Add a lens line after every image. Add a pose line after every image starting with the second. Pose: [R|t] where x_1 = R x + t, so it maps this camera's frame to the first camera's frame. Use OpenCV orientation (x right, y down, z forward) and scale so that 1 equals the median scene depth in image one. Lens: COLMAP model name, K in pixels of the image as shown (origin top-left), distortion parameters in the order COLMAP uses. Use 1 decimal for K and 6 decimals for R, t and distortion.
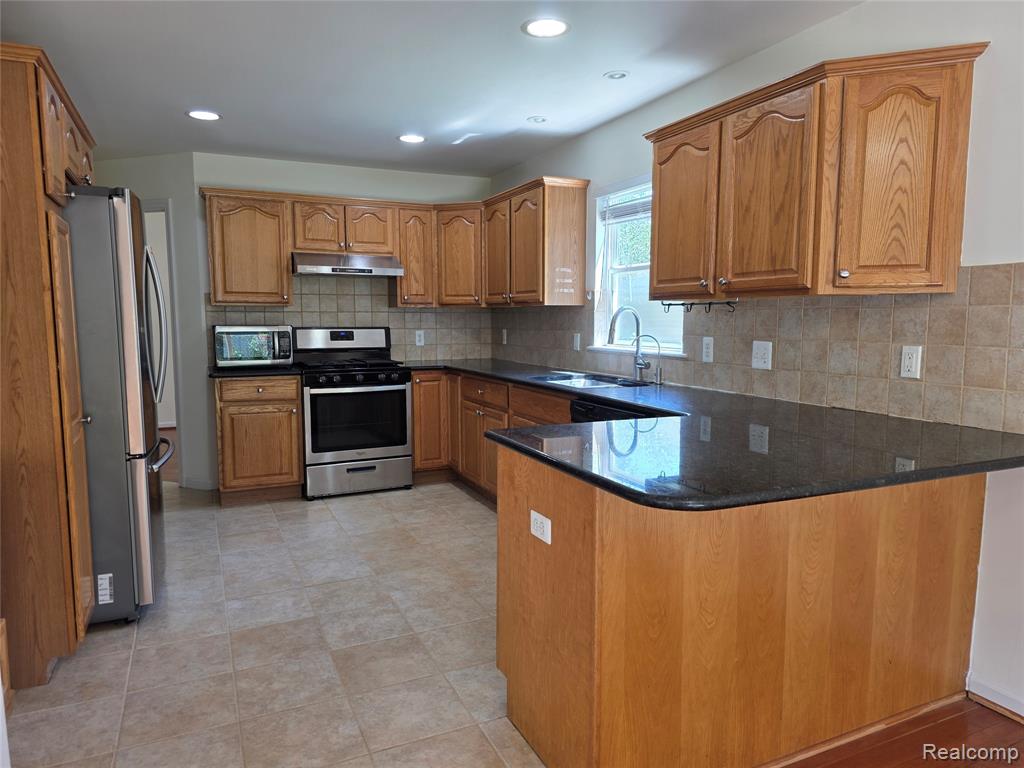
lens RADIAL K [[683.3, 0, 511.7], [0, 683.3, 386.9], [0, 0, 1]] dist [0.066977, -0.037741]
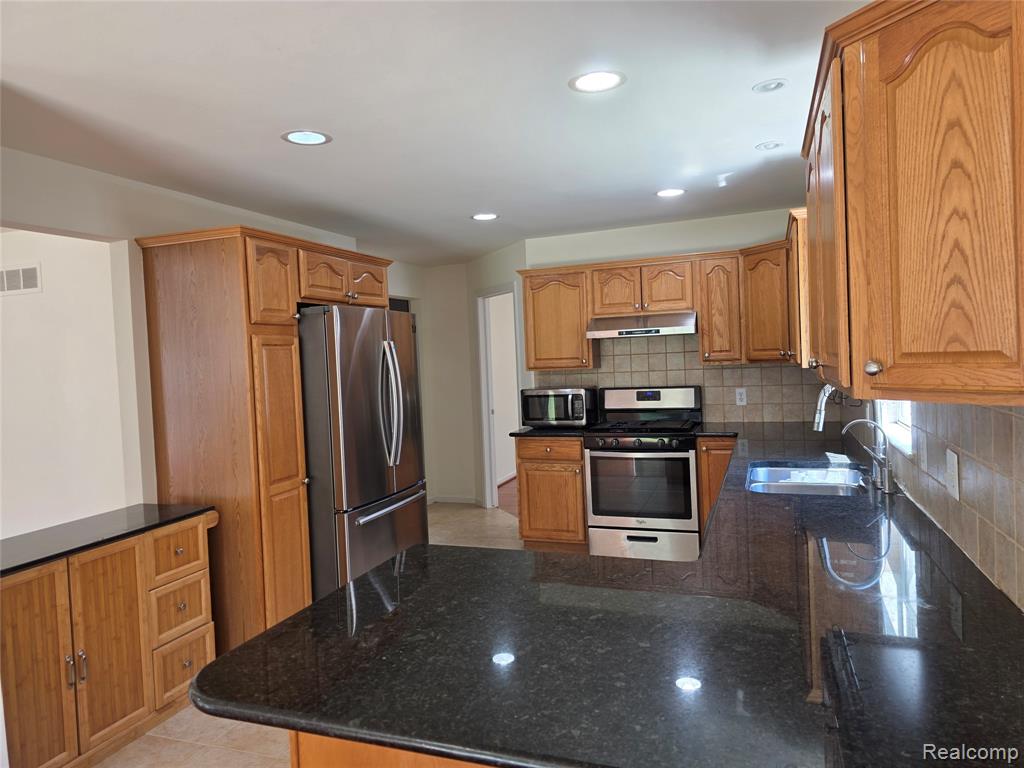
lens RADIAL K [[683.3, 0, 510.2], [0, 683.3, 378.6], [0, 0, 1]] dist [0.066977, -0.037741]
pose [[0.705223, -0.006343, -0.708957, 0.480849], [-0.029832, 0.998809, -0.038612, -0.087039], [0.708358, 0.048380, 0.704194, 0.266700]]
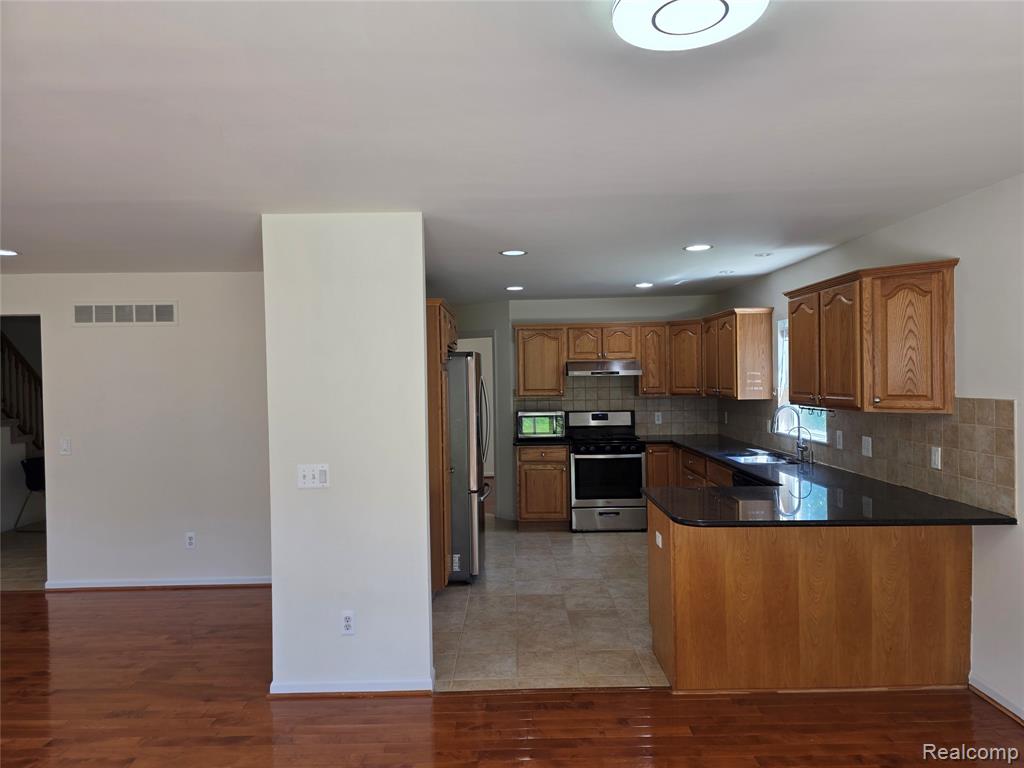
lens RADIAL K [[683.3, 0, 511.8], [0, 683.3, 391.6], [0, 0, 1]] dist [0.066977, -0.037741]
pose [[0.907886, -0.004413, -0.419193, 0.275509], [-0.028352, 0.997009, -0.071901, -0.032431], [0.418256, 0.077163, 0.905046, -0.541450]]
